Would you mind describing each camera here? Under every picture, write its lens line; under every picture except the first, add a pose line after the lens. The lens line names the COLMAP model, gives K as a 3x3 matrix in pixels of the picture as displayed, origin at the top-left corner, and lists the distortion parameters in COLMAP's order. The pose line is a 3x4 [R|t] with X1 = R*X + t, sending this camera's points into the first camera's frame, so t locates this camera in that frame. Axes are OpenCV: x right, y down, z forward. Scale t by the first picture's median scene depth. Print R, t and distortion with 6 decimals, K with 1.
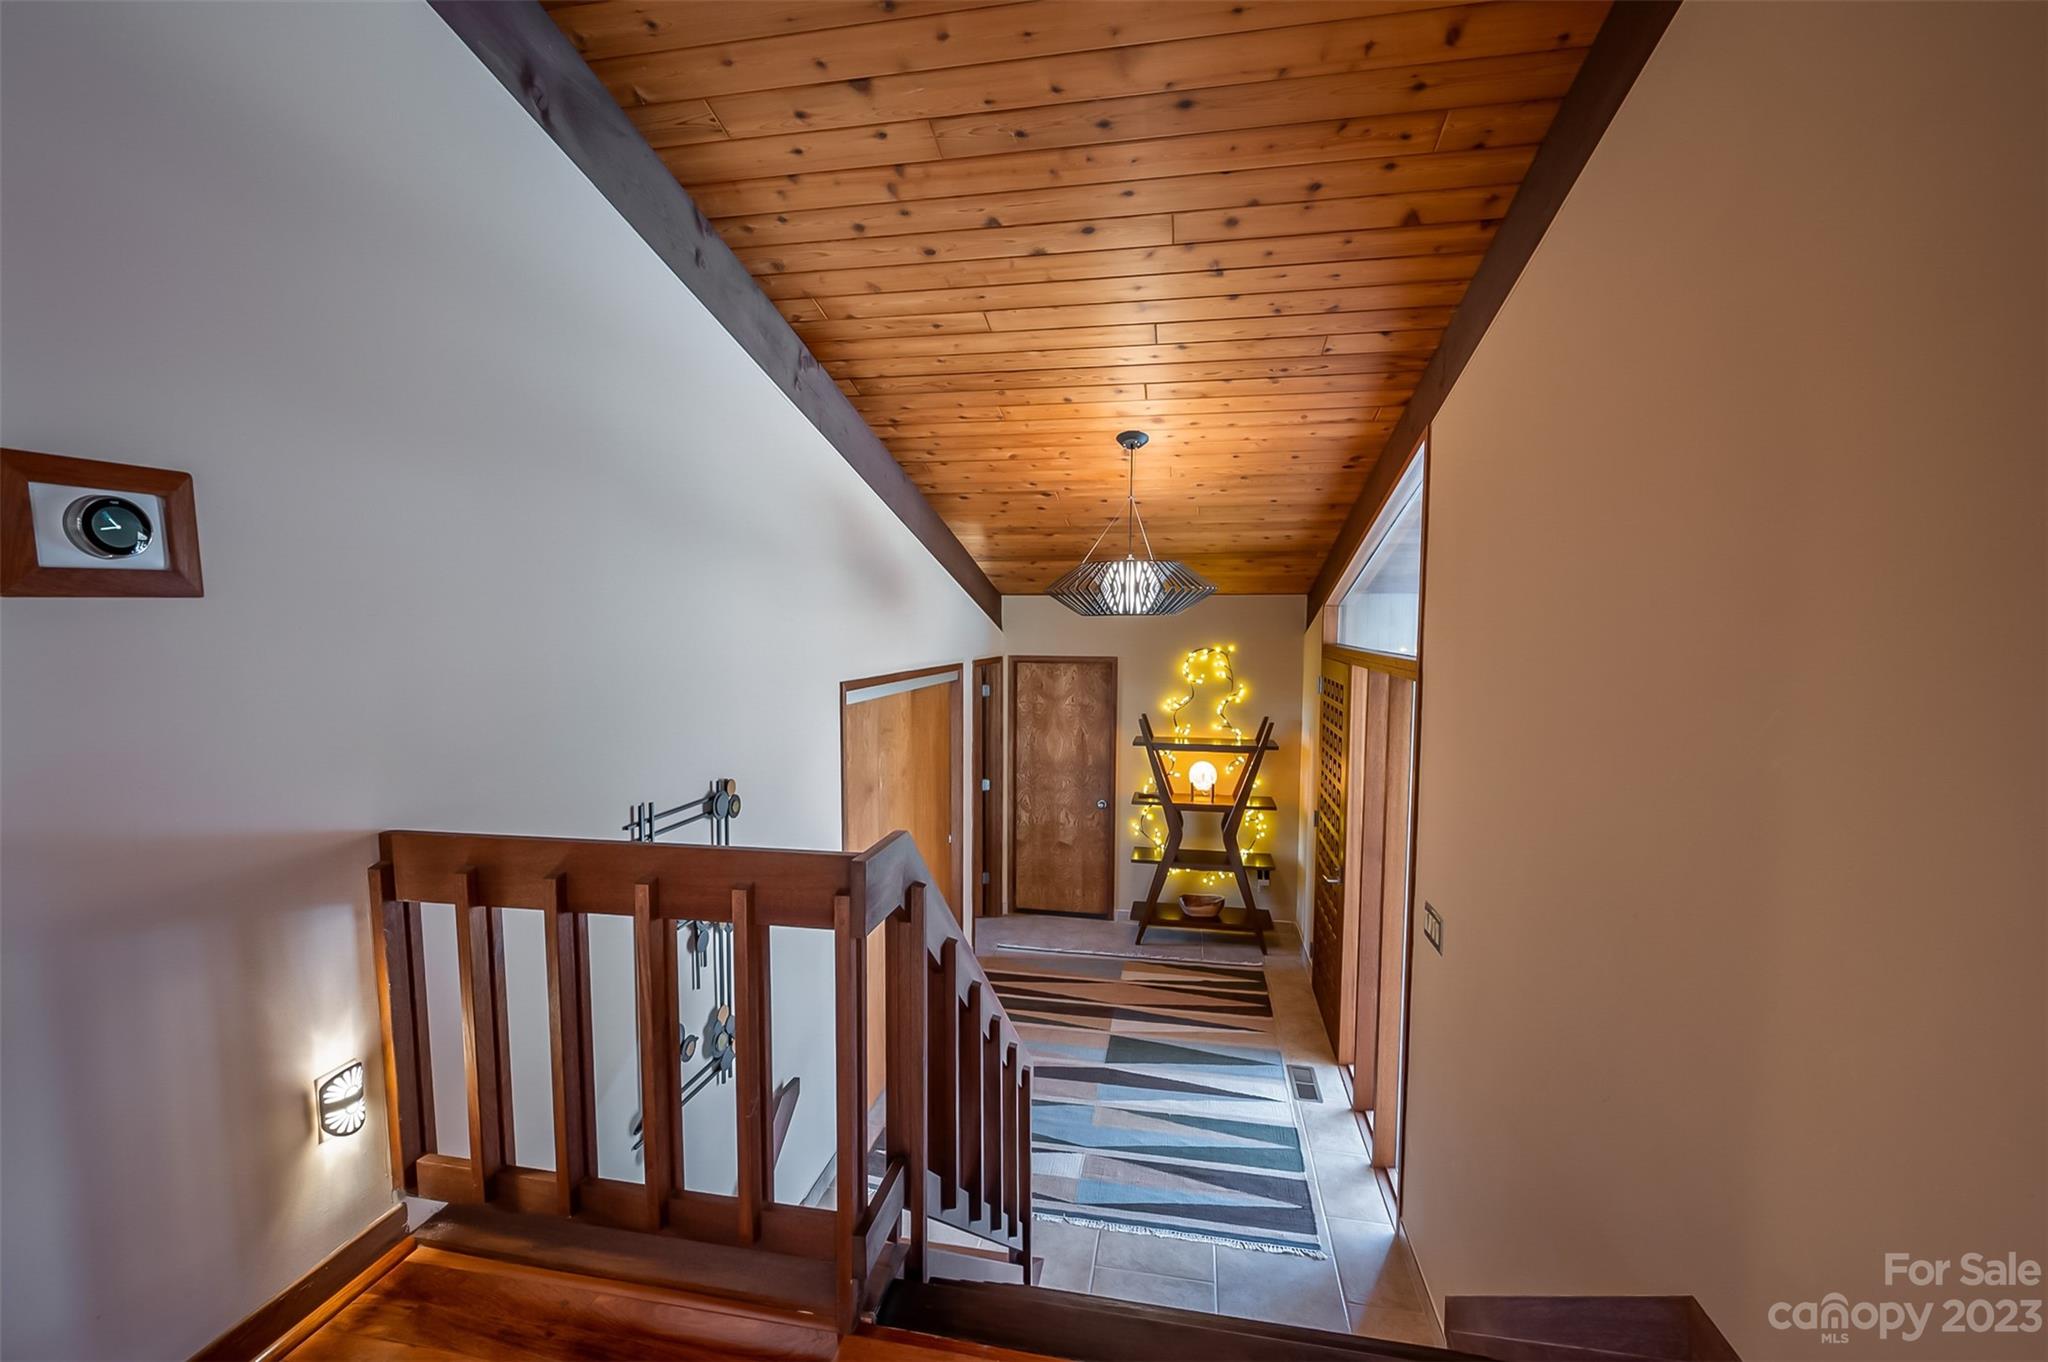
lens RADIAL K [[850.3, 0, 1020.5], [0, 850.3, 684.1], [0, 0, 1]] dist [0.000718, 0.000010]
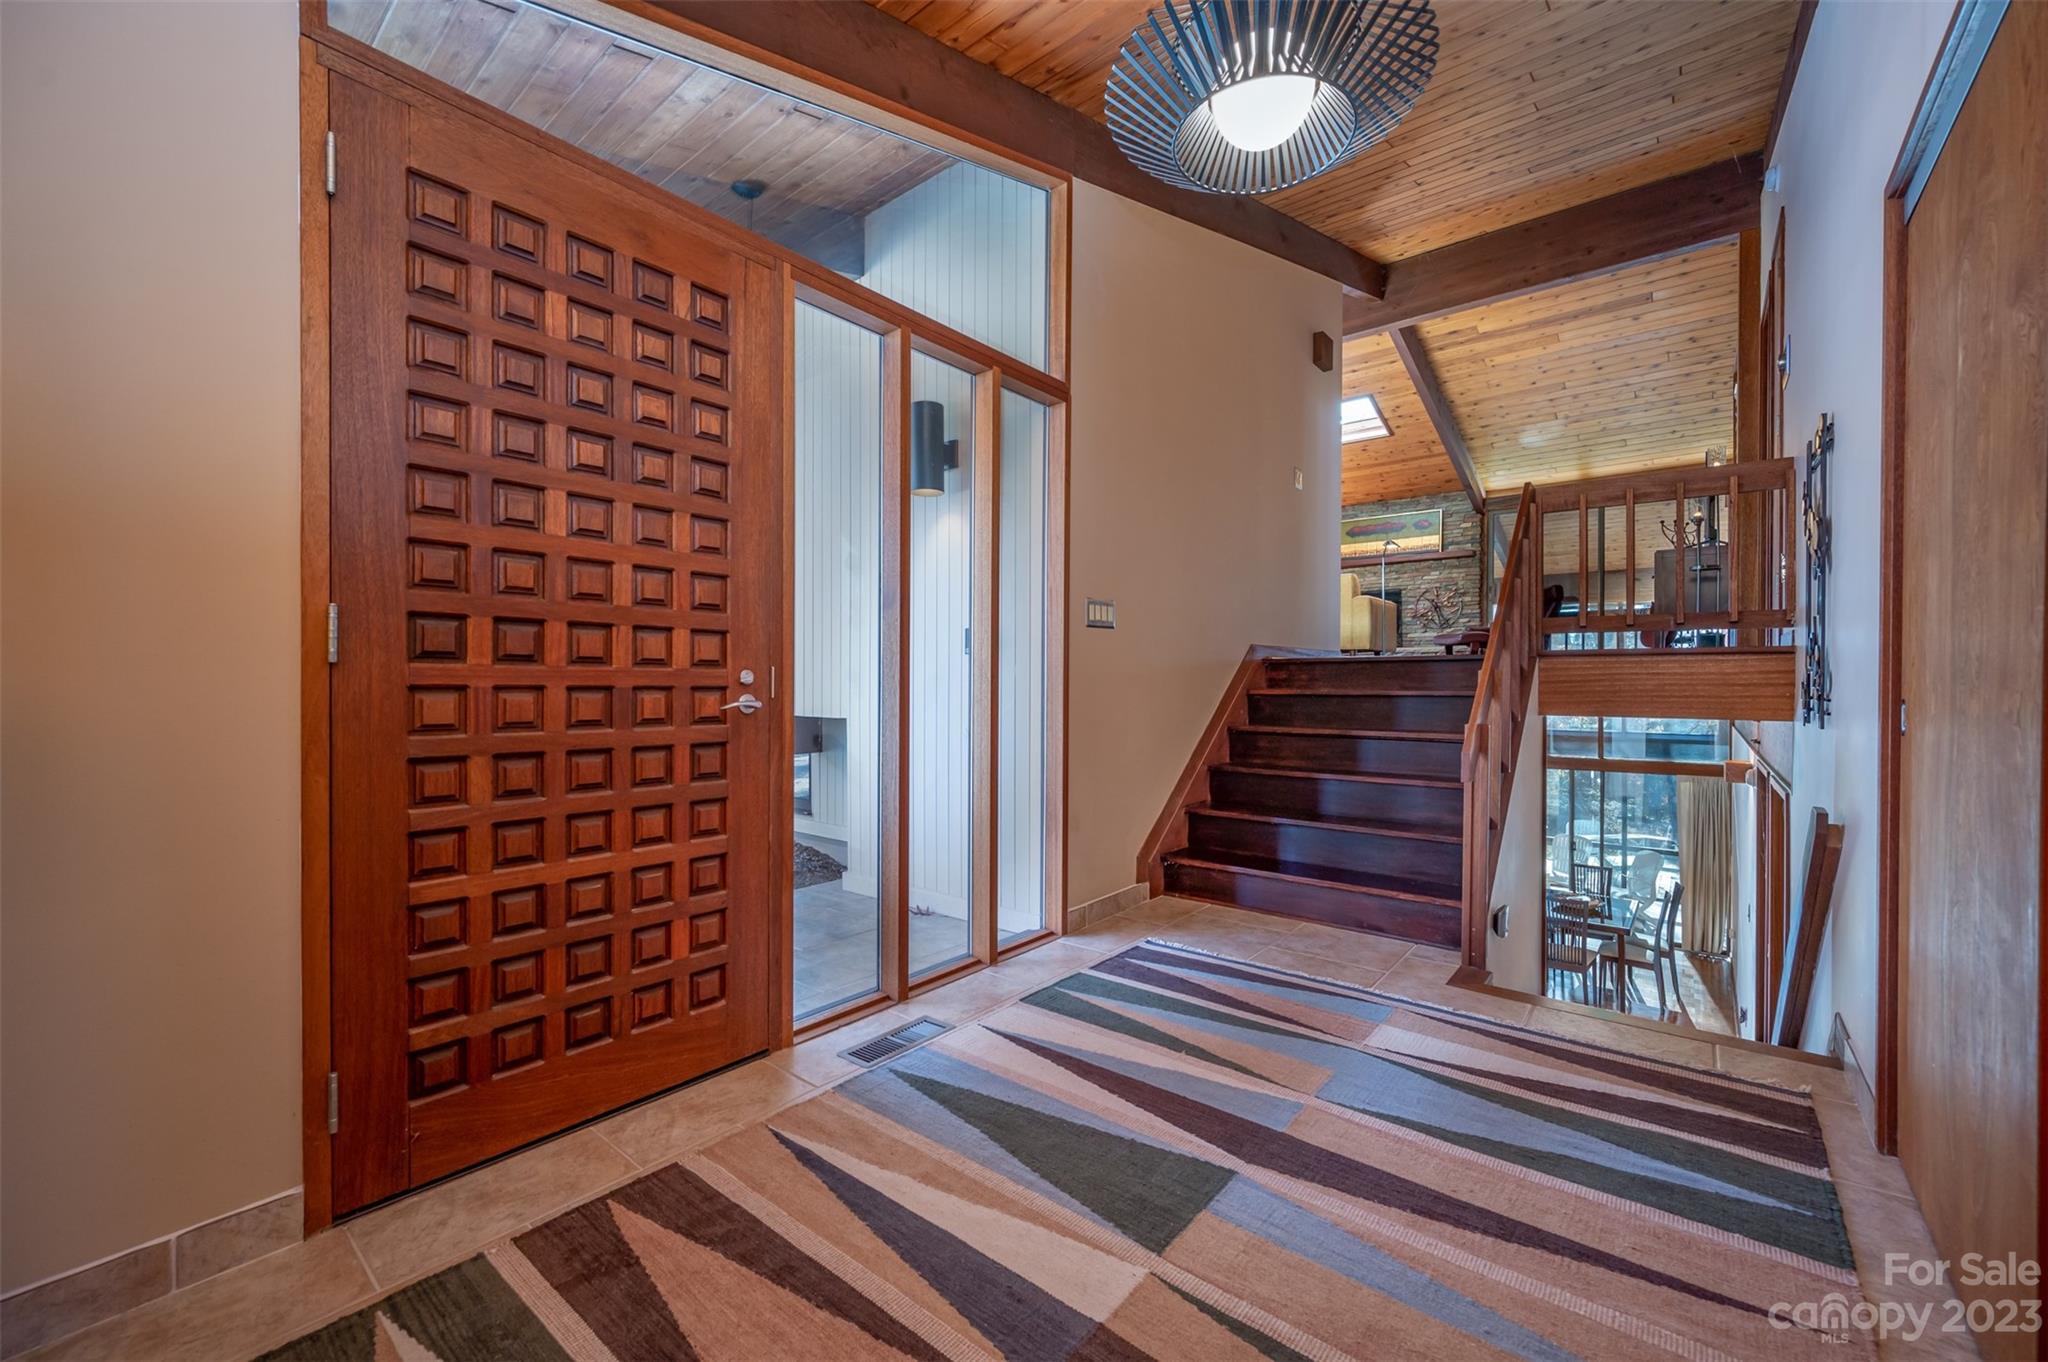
lens RADIAL K [[805.2, 0, 1019.9], [0, 805.2, 680.6], [0, 0, 1]] dist [-0.003819, 0.000077]
pose [[-0.872838, -0.009062, 0.487927, 0.005942], [0.030677, 0.996831, 0.073390, 0.137492], [-0.487046, 0.079026, -0.869794, 0.977085]]
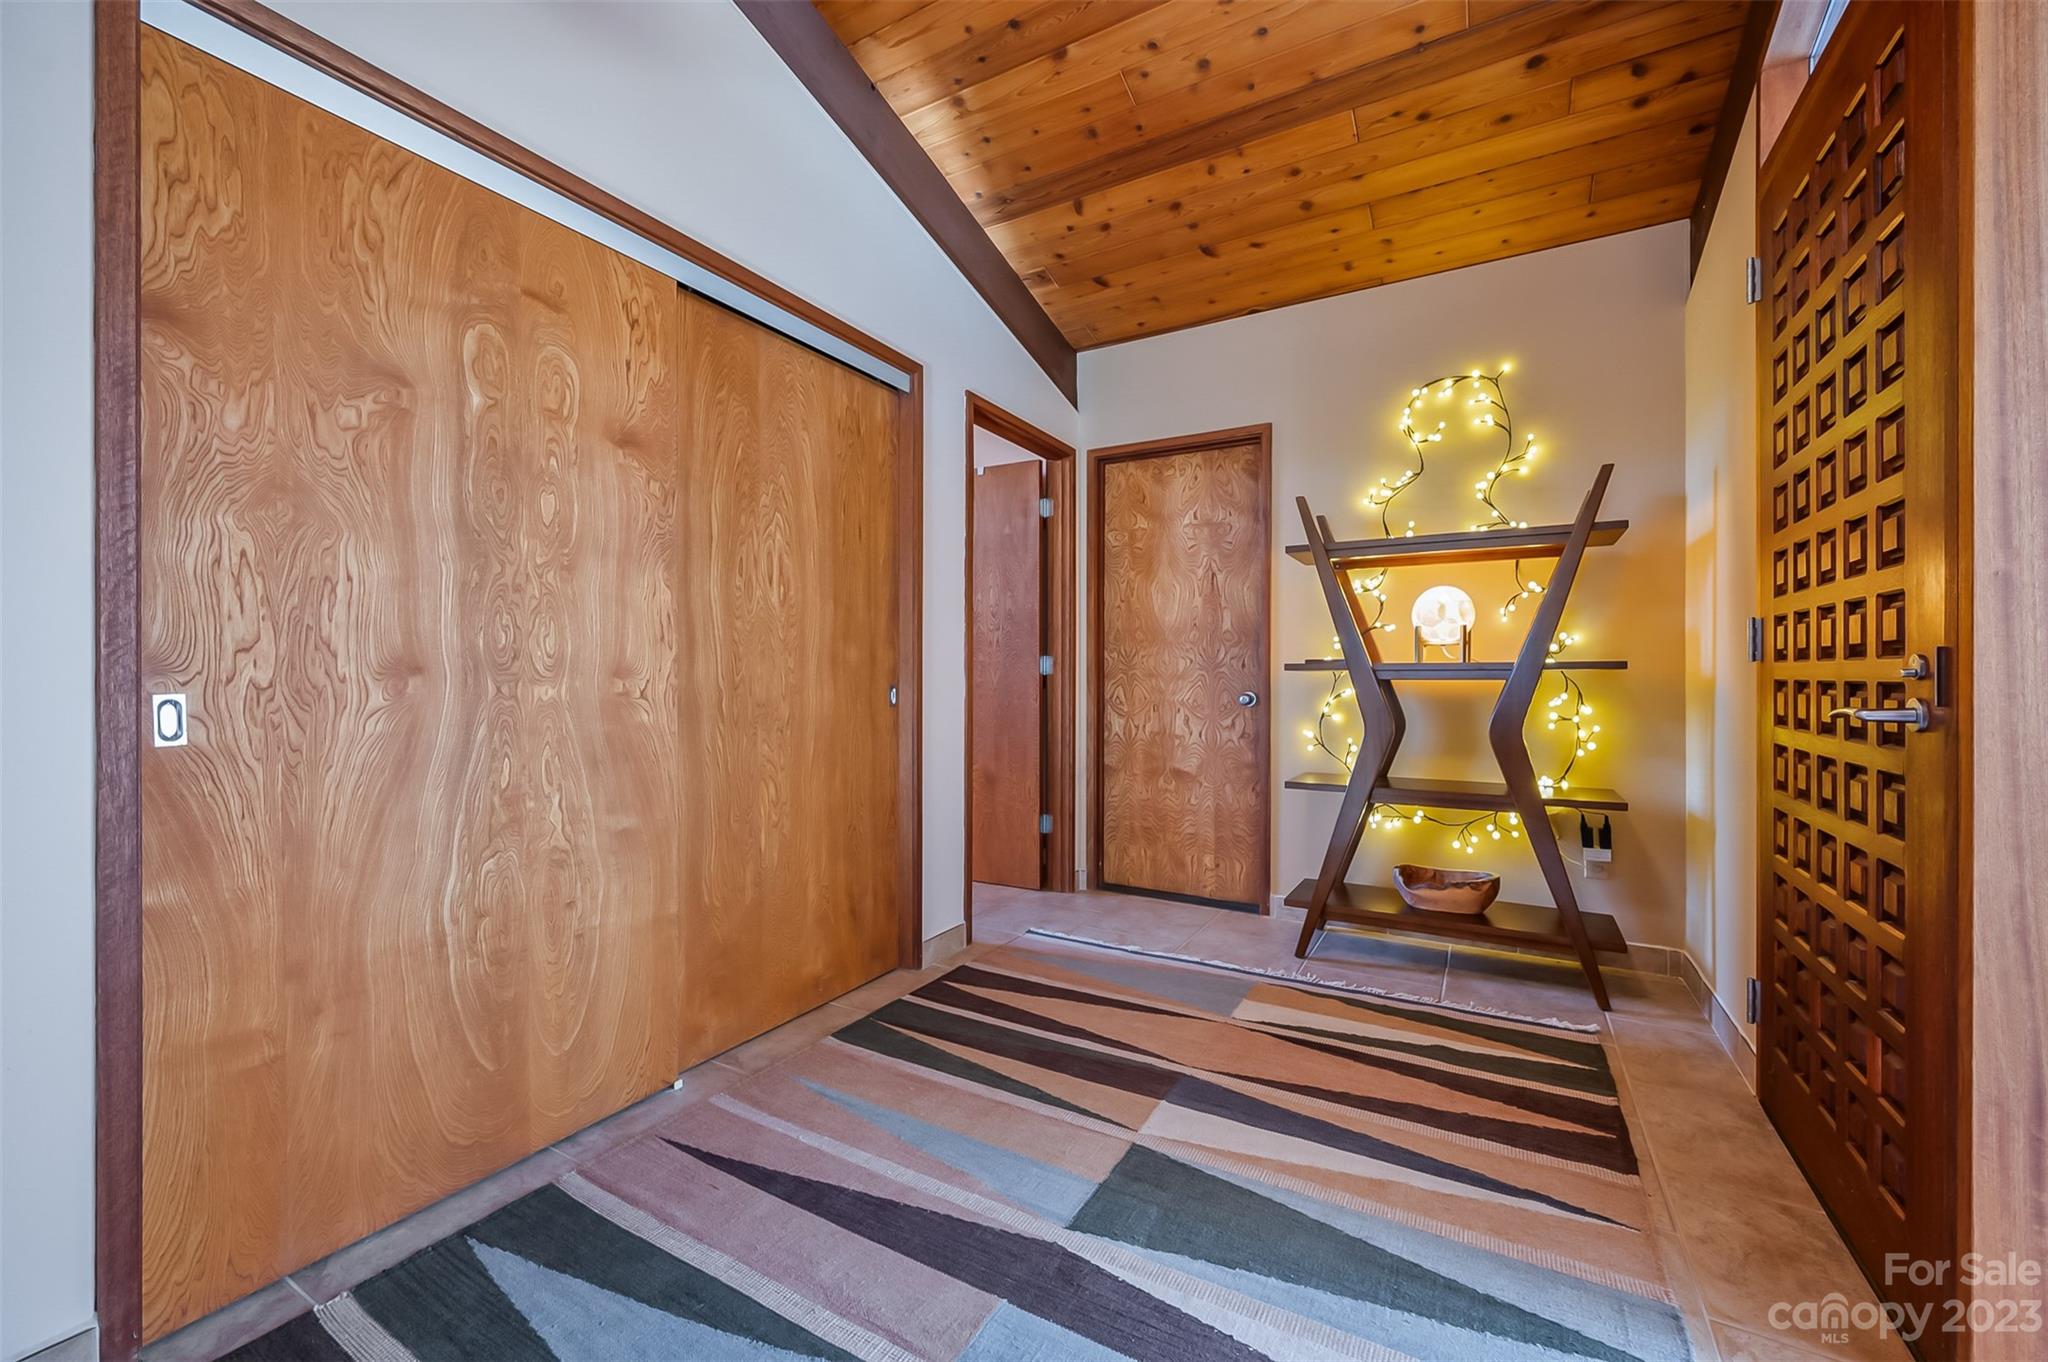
lens RADIAL K [[805.2, 0, 1025.3], [0, 805.2, 678.0], [0, 0, 1]] dist [-0.003819, 0.000077]
pose [[0.944415, -0.003109, -0.328741, 0.137839], [-0.022904, 0.996903, -0.075229, 0.179735], [0.327957, 0.078577, 0.941419, 0.485719]]
